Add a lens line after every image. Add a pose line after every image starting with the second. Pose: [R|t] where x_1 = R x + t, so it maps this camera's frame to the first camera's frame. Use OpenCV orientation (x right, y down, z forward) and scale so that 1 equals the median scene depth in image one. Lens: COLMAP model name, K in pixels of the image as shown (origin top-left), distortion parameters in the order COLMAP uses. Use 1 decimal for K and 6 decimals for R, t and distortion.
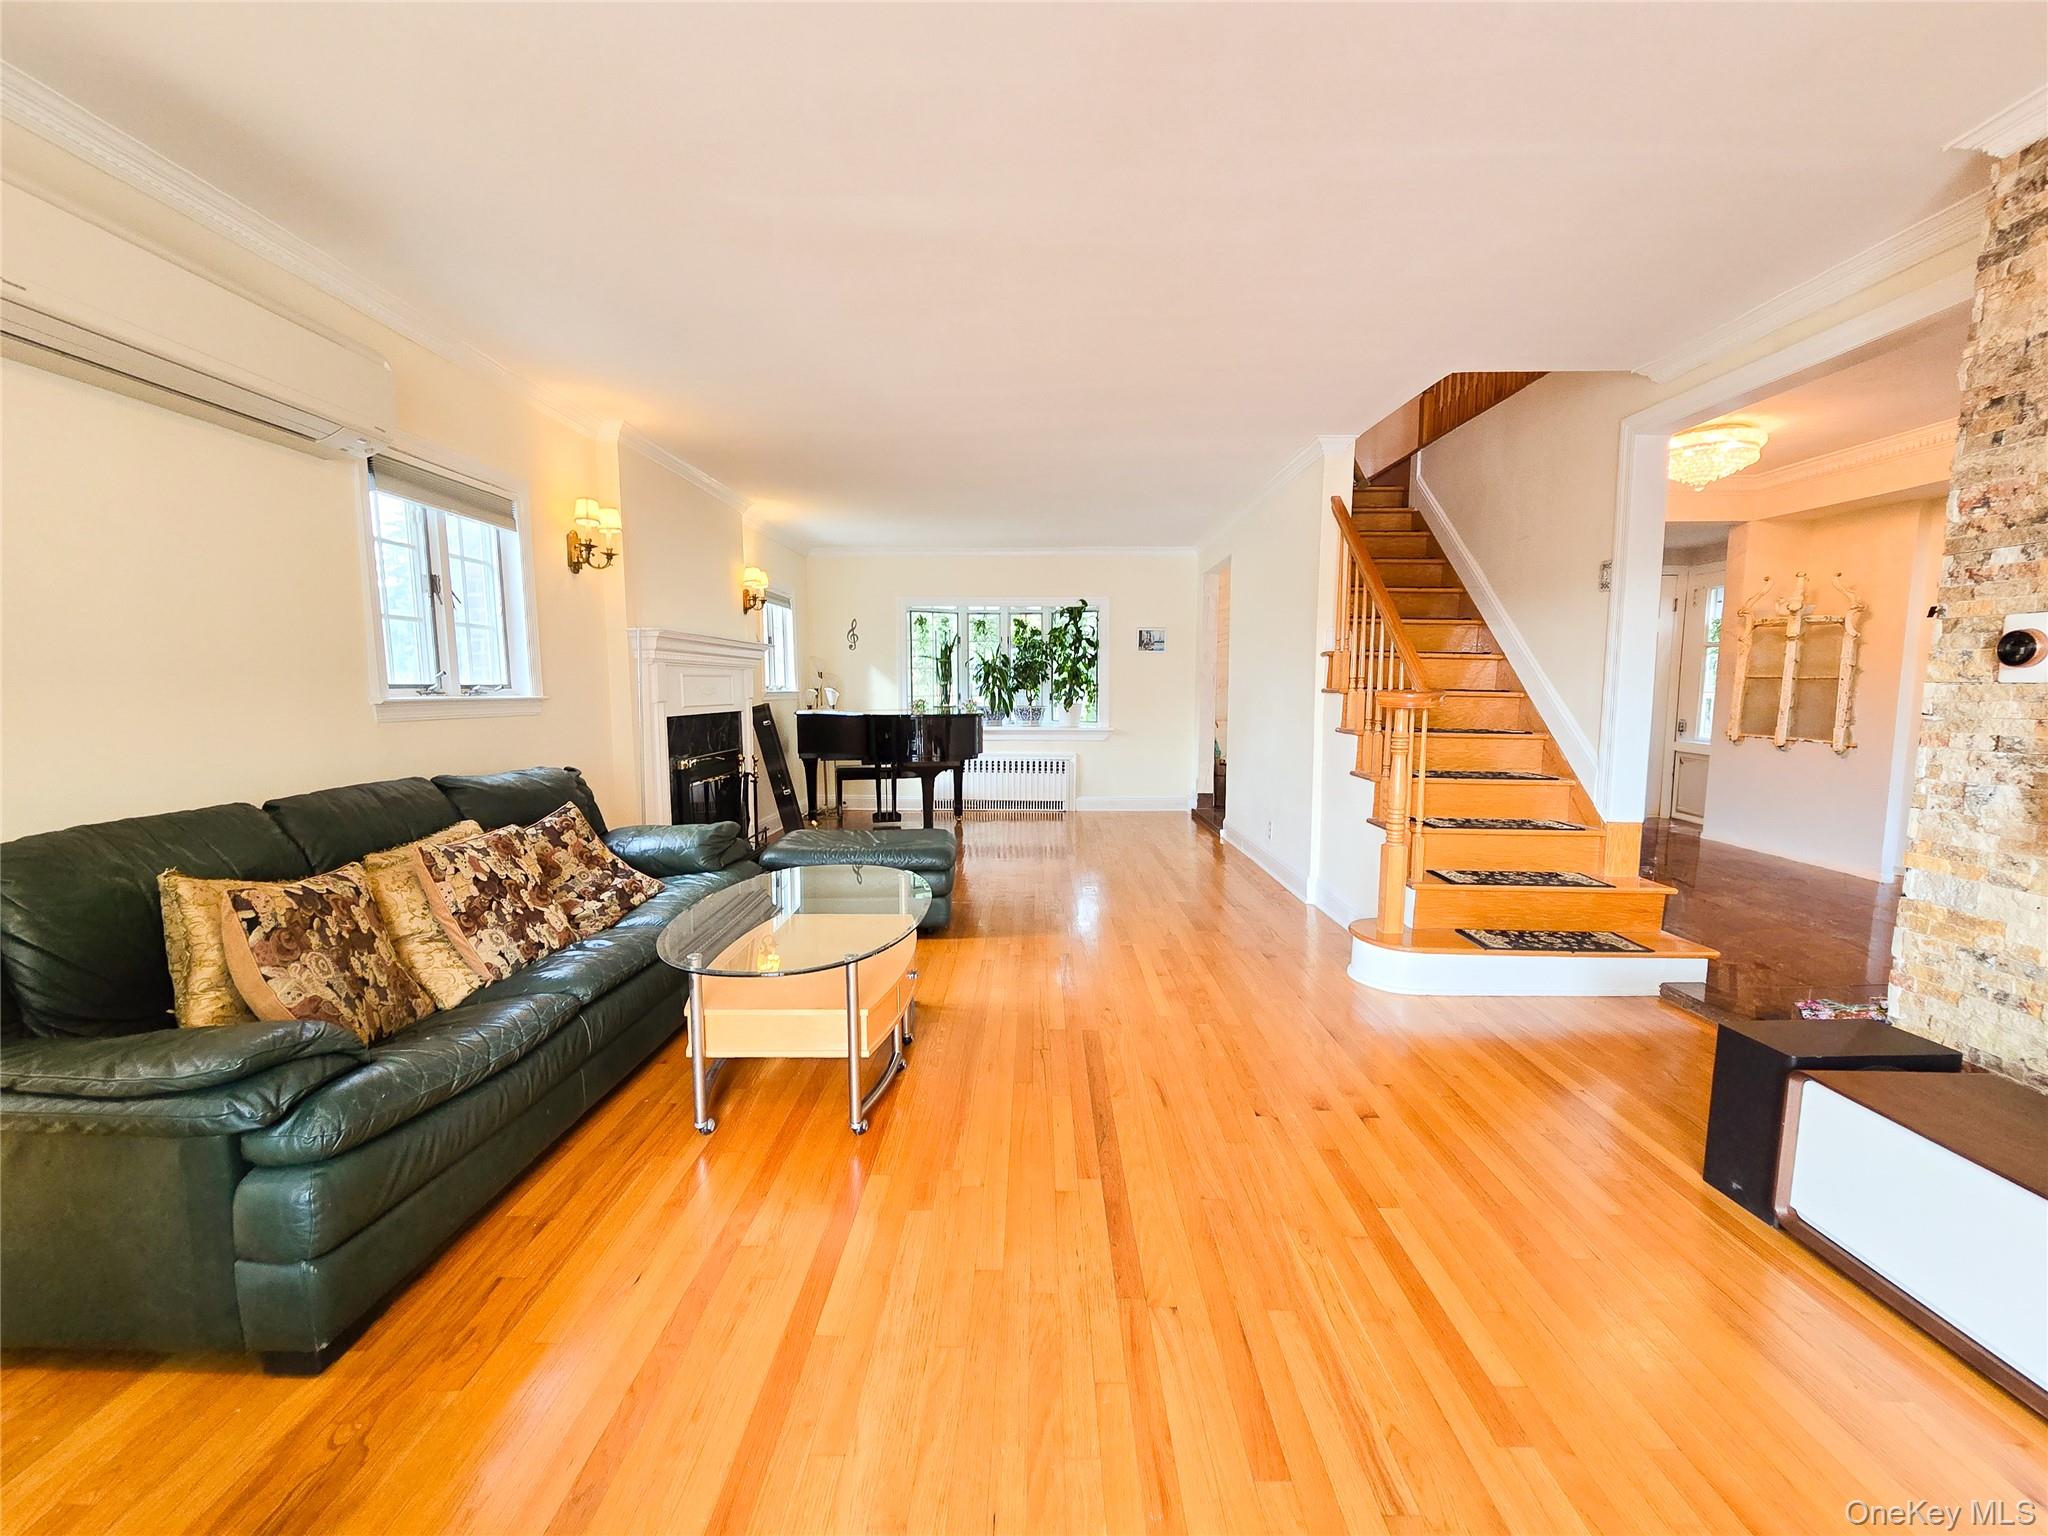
lens RADIAL K [[840.3, 0, 1020.7], [0, 840.3, 782.8], [0, 0, 1]] dist [-0.001999, -0.000593]
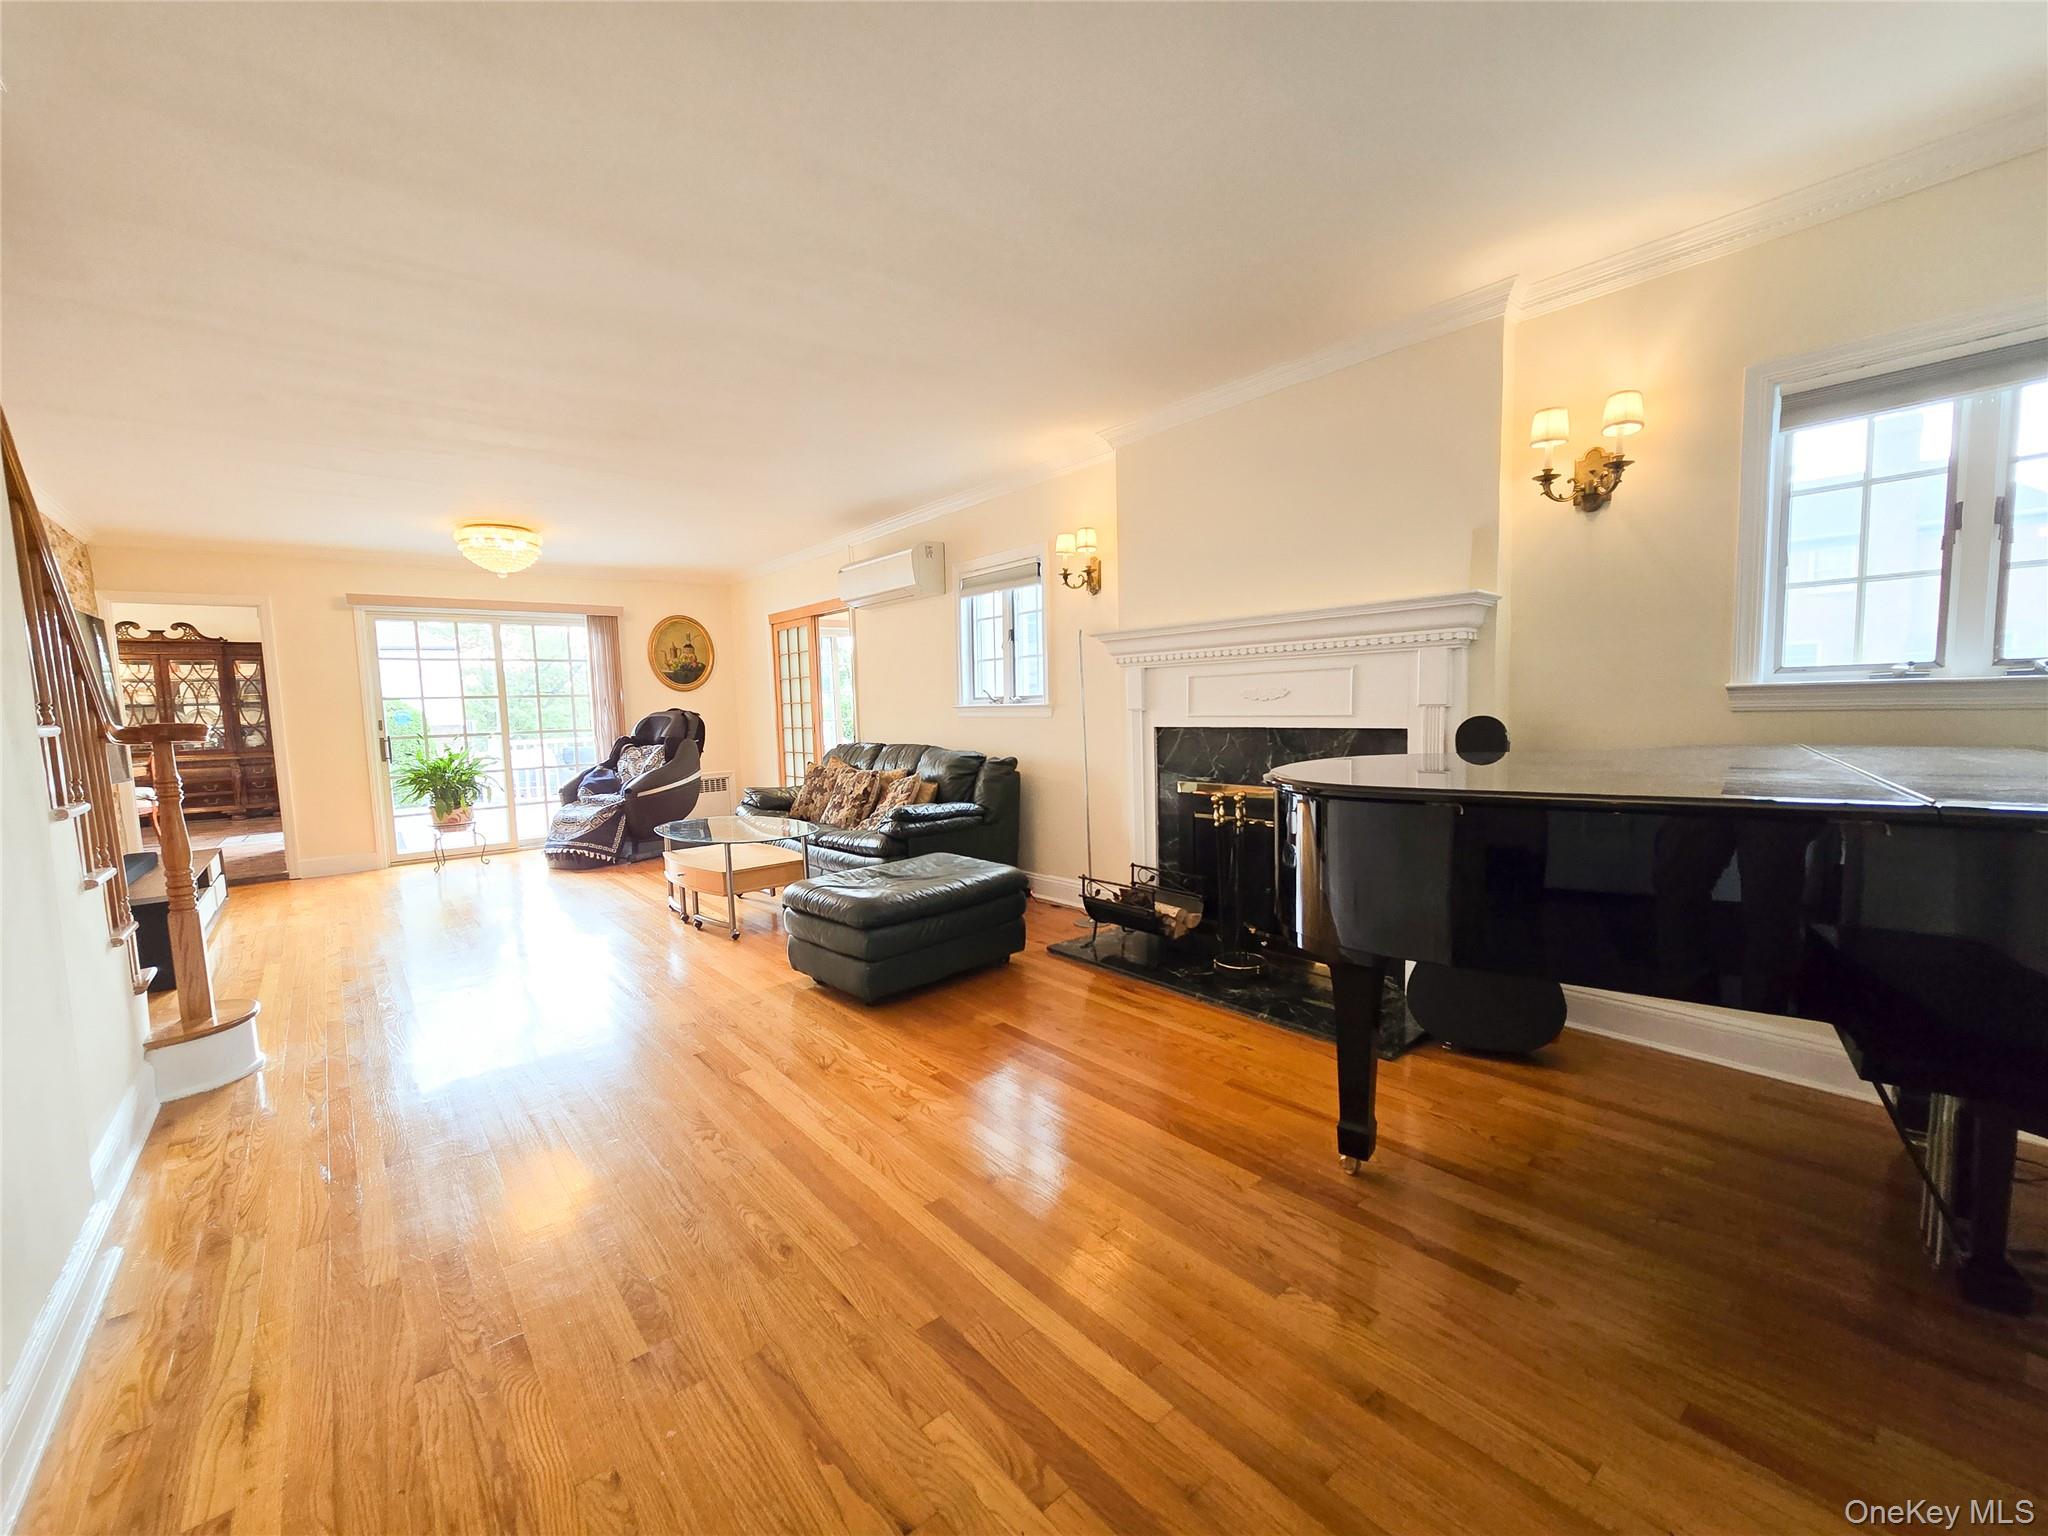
lens RADIAL K [[840.3, 0, 1020.9], [0, 840.3, 780.6], [0, 0, 1]] dist [-0.001999, -0.000593]
pose [[-0.765167, 0.081739, -0.638622, 0.567991], [-0.043571, 0.983060, 0.178030, -0.400684], [0.642356, 0.164048, -0.748644, 3.657321]]
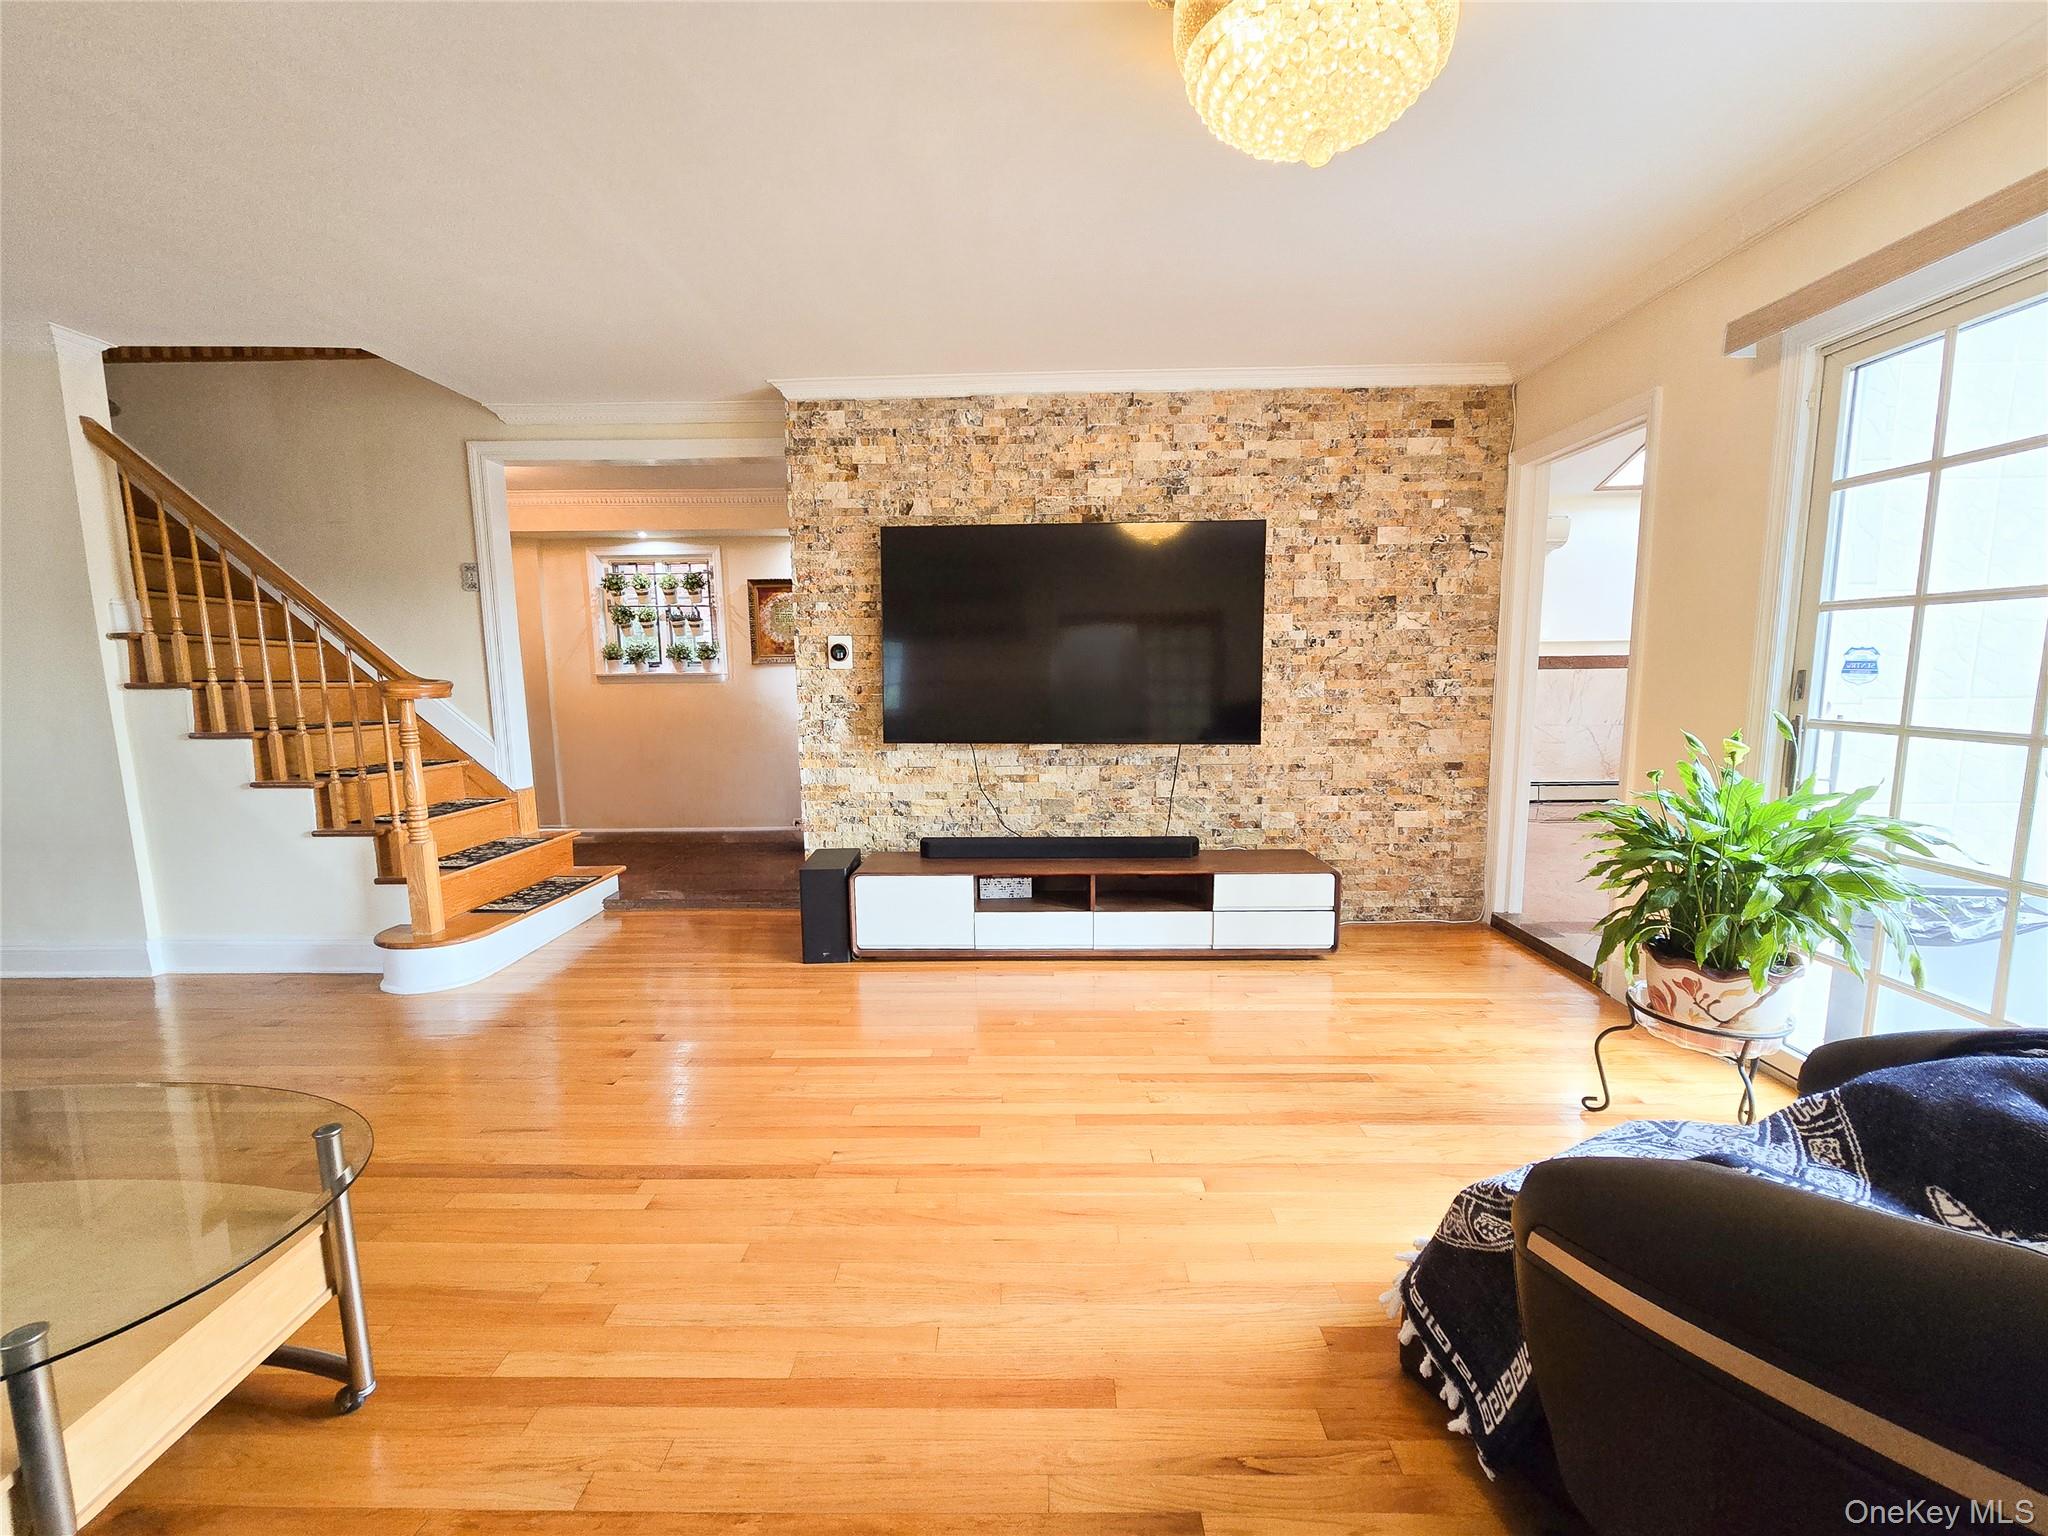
lens RADIAL K [[840.3, 0, 1019.6], [0, 840.3, 773.8], [0, 0, 1]] dist [-0.001999, -0.000593]
pose [[0.011185, -0.130443, 0.991393, -0.840527], [0.124715, 0.983895, 0.128049, -0.069822], [-0.992130, 0.122209, 0.027273, 0.494627]]
